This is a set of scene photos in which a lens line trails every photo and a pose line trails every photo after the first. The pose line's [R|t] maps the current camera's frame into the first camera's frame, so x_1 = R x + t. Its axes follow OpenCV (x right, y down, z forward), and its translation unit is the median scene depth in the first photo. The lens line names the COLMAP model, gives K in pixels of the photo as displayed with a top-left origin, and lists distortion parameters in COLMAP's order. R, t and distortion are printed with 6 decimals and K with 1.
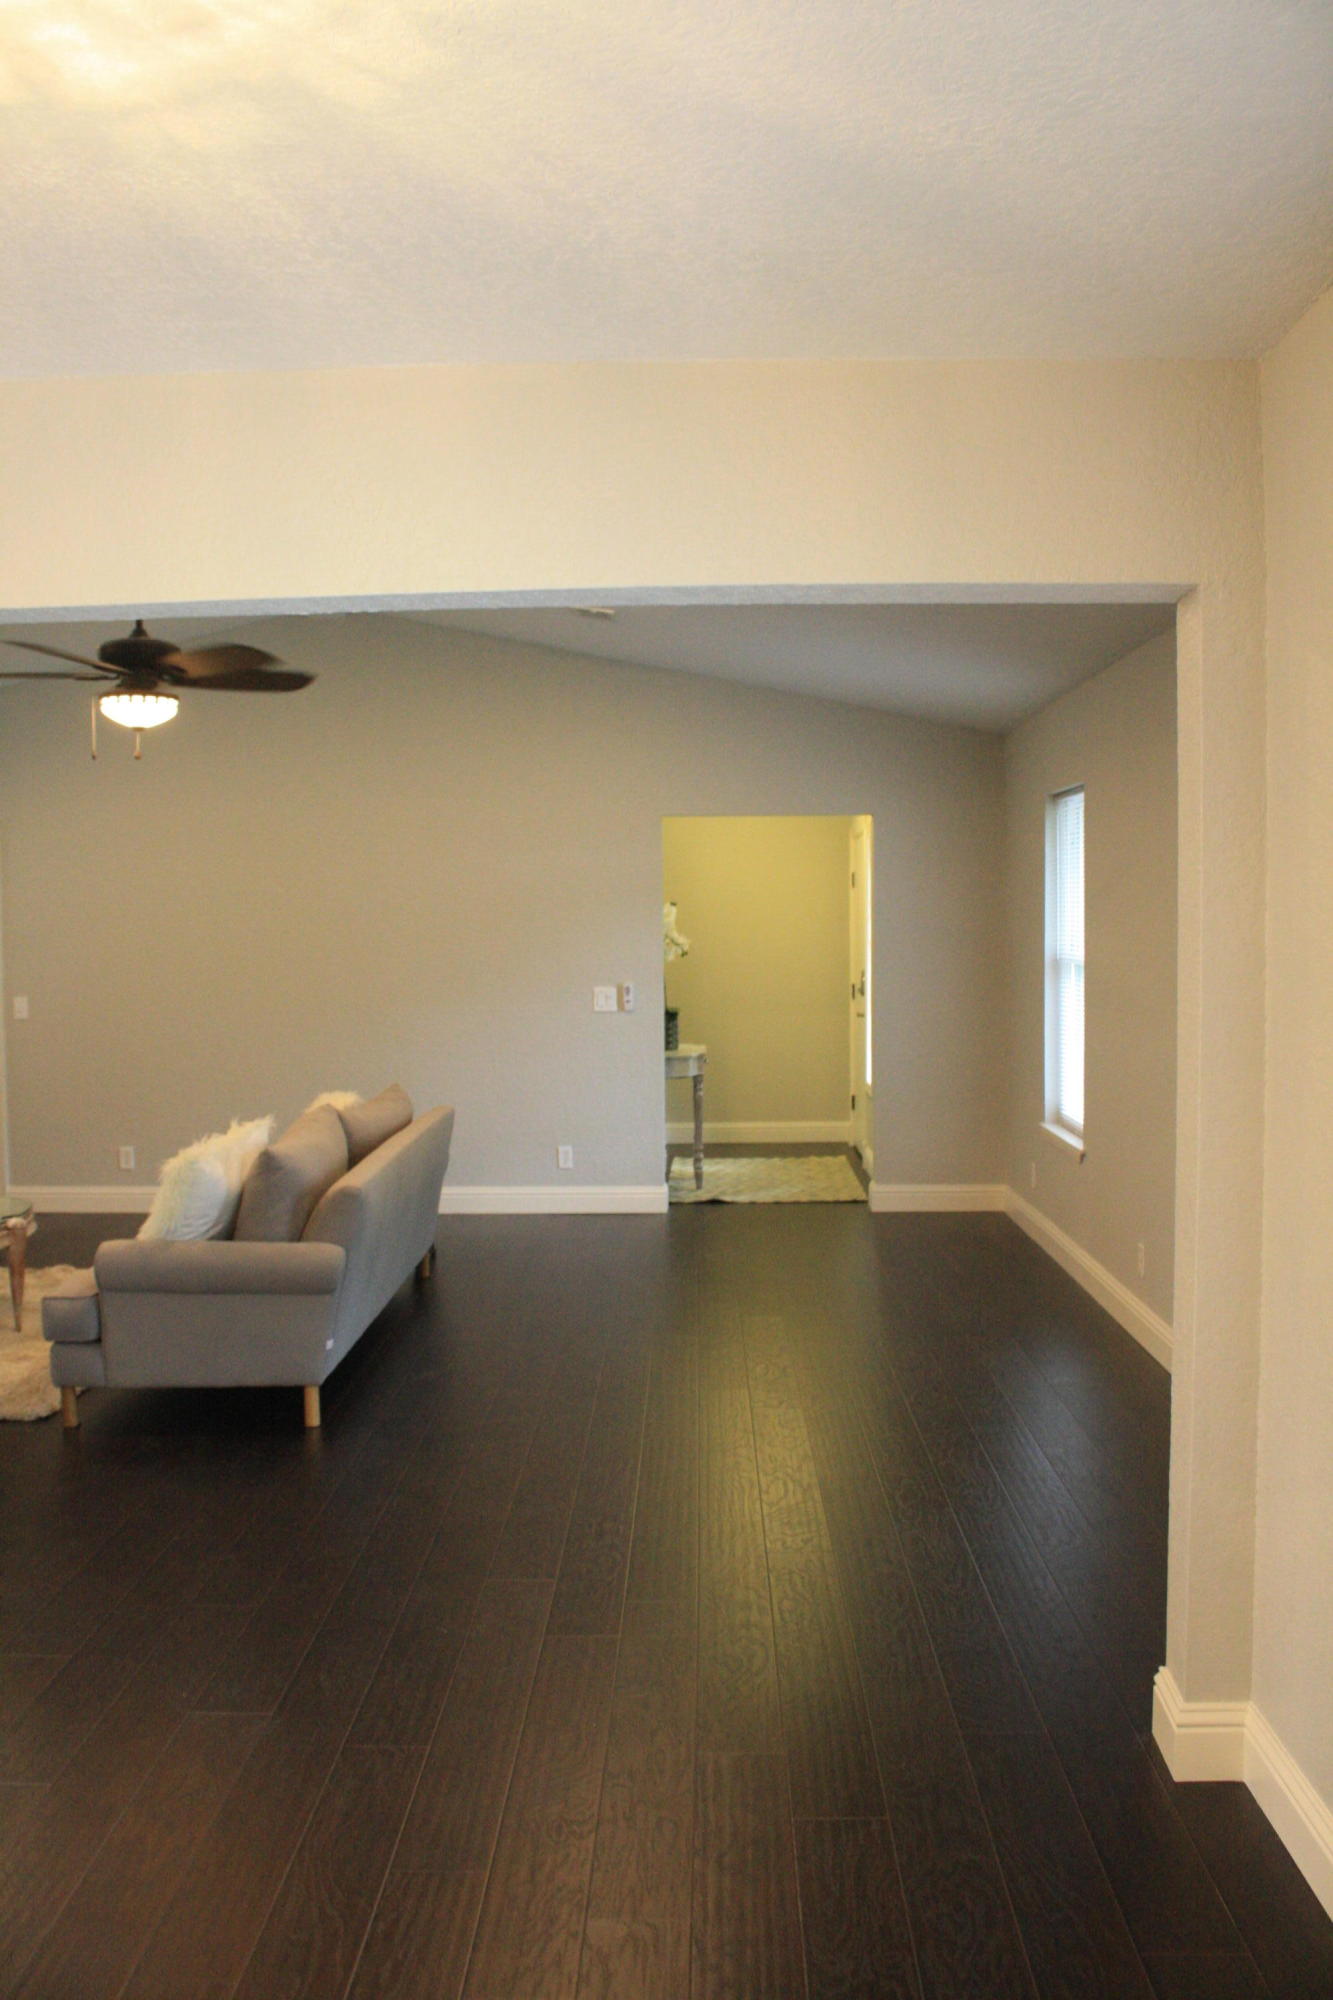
lens RADIAL K [[1671.1, 0, 666.5], [0, 1671.1, 1000.0], [0, 0, 1]] dist [-0.172453, 0.154761]
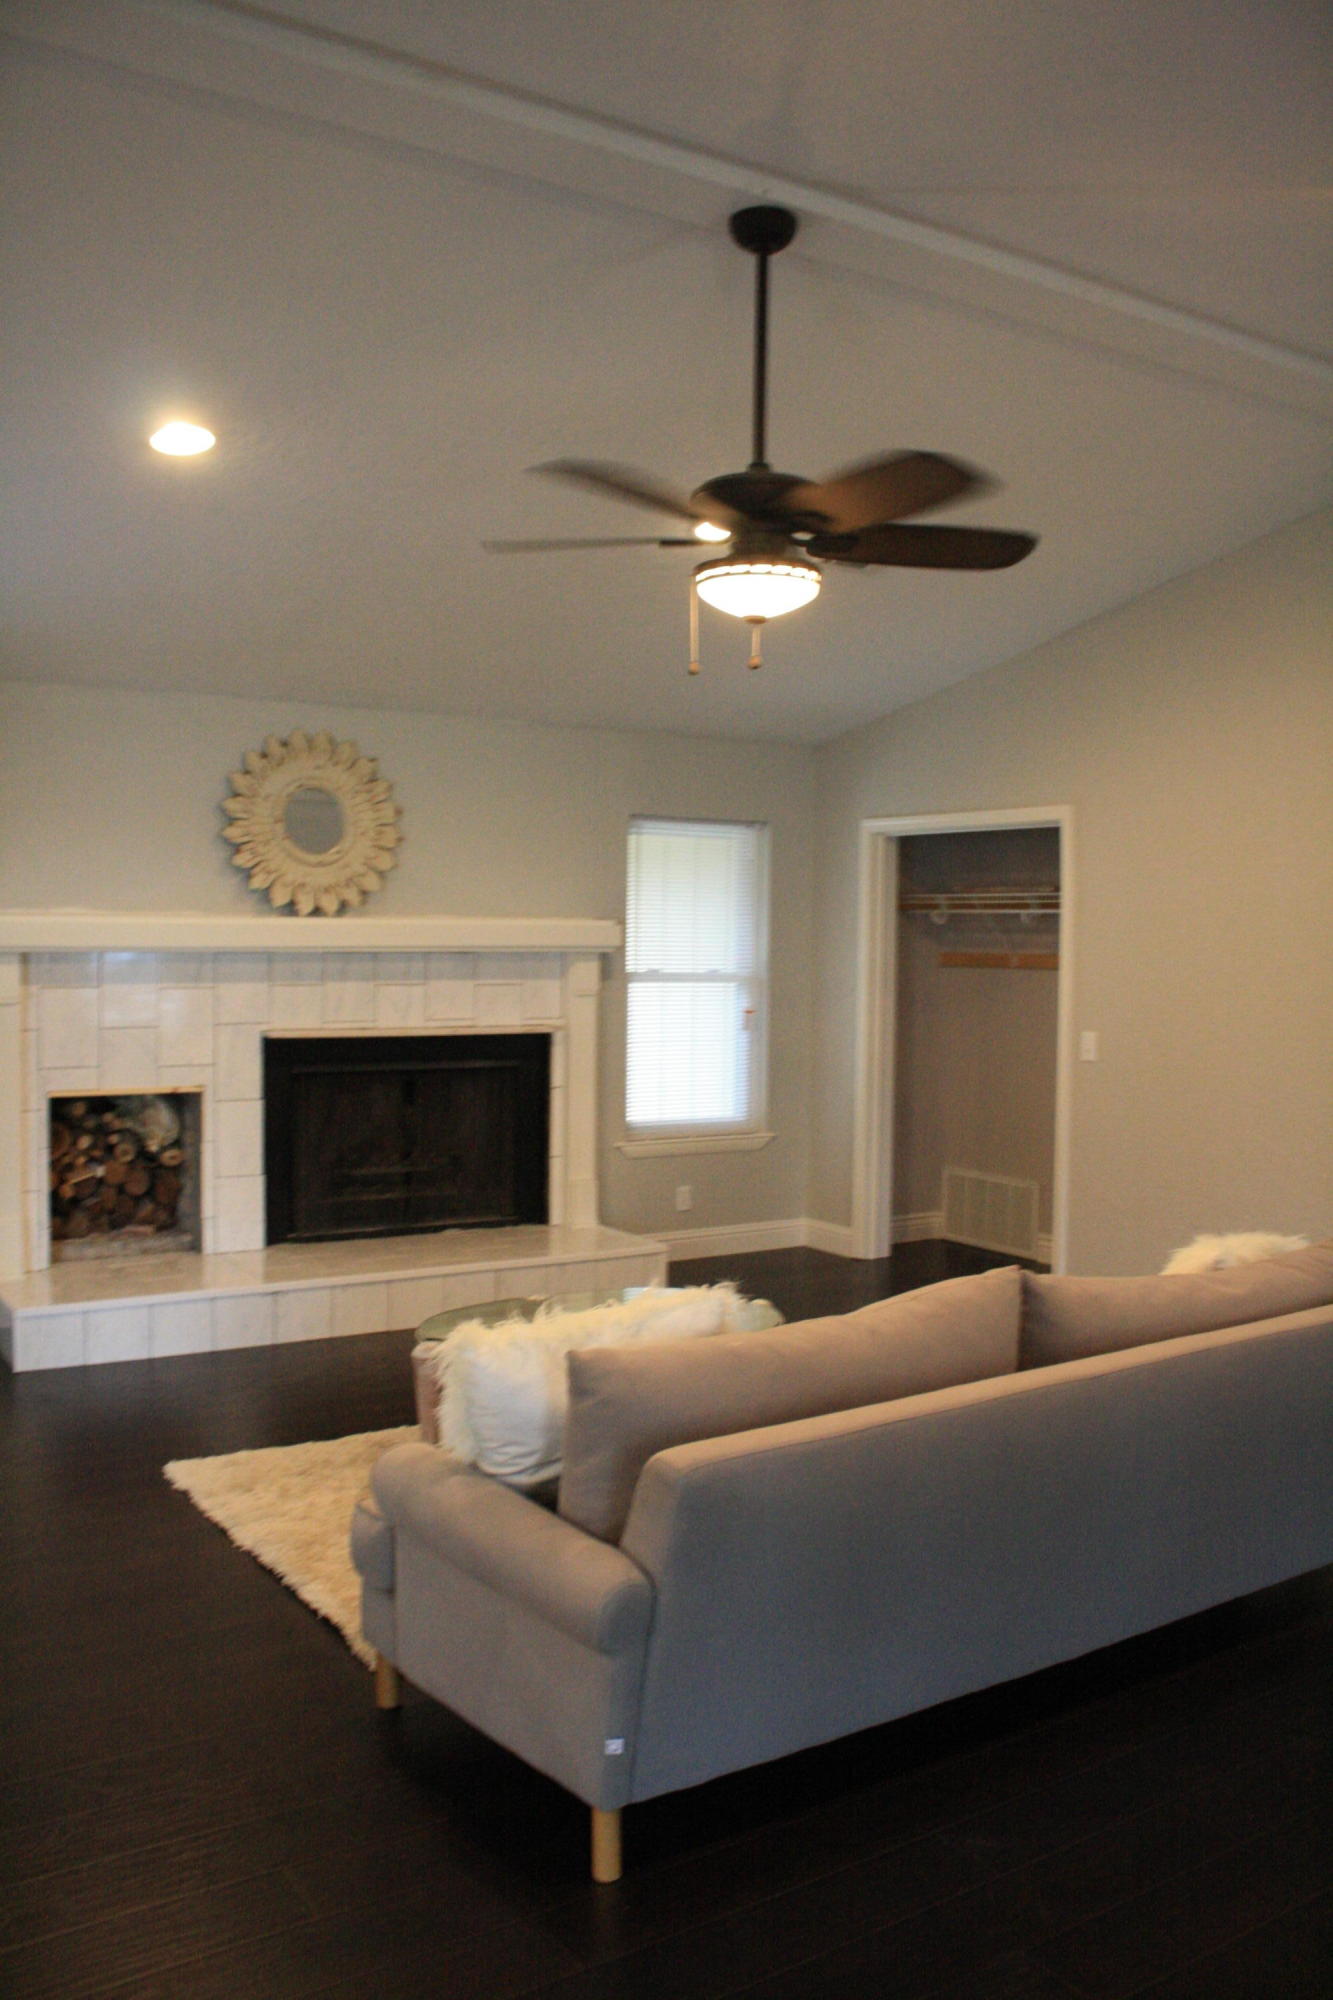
lens RADIAL K [[1660.1, 0, 666.5], [0, 1660.1, 1000.0], [0, 0, 1]] dist [-0.167337, 0.136617]
pose [[0.565631, 0.047538, -0.823287, 0.197820], [-0.055419, 0.998271, 0.019567, -0.034001], [0.822795, 0.034558, 0.567287, 0.680788]]
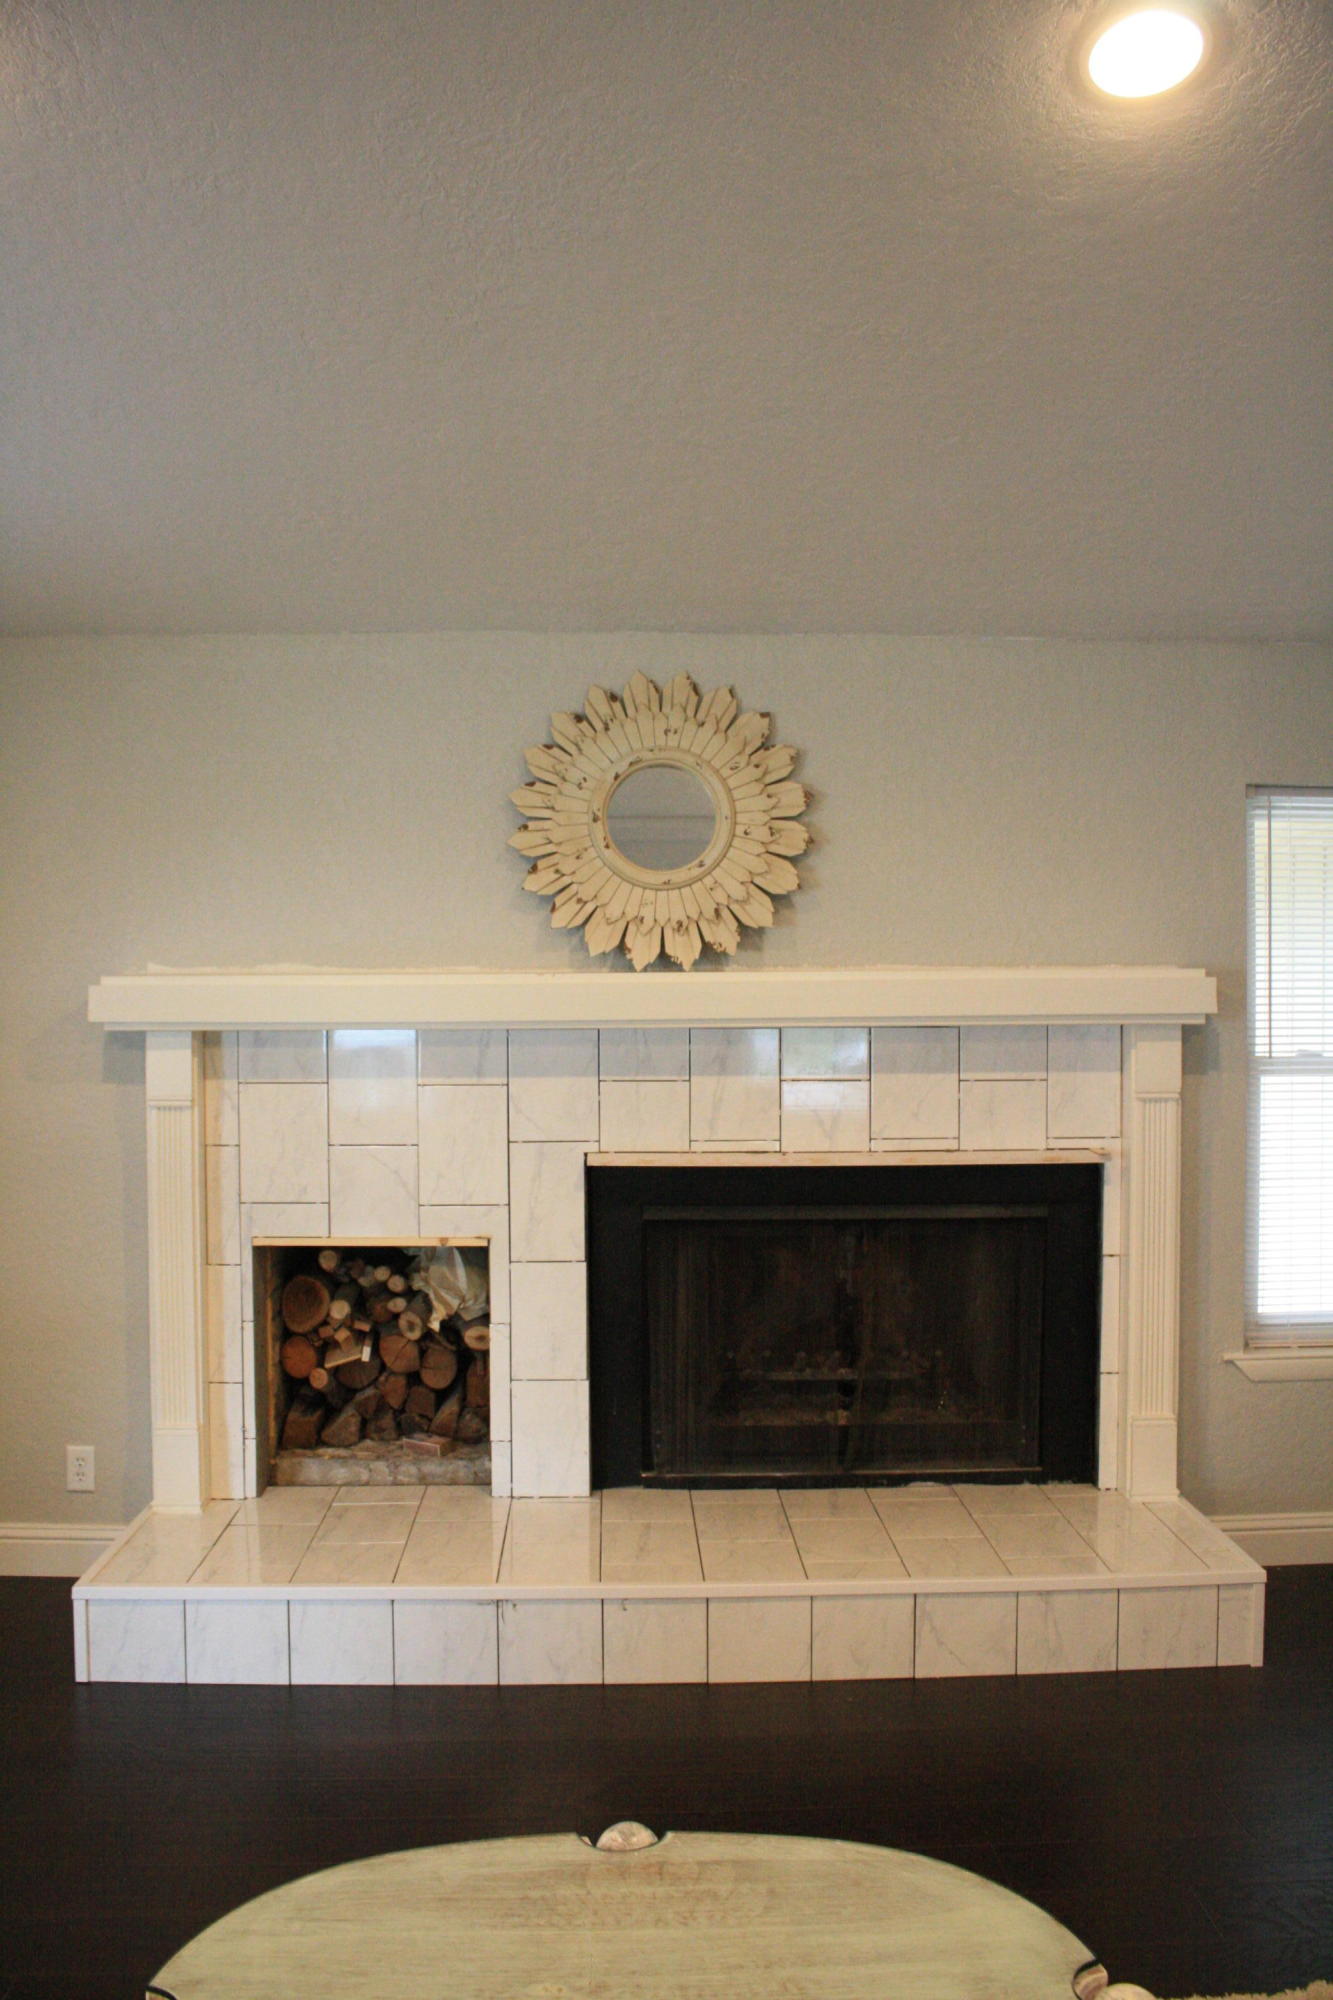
lens RADIAL K [[1660.1, 0, 666.5], [0, 1660.1, 1000.0], [0, 0, 1]] dist [-0.167337, 0.136617]
pose [[0.054852, 0.013044, -0.998409, -0.216024], [-0.043758, 0.998985, 0.010647, -0.053080], [0.997535, 0.043104, 0.055367, 1.137189]]
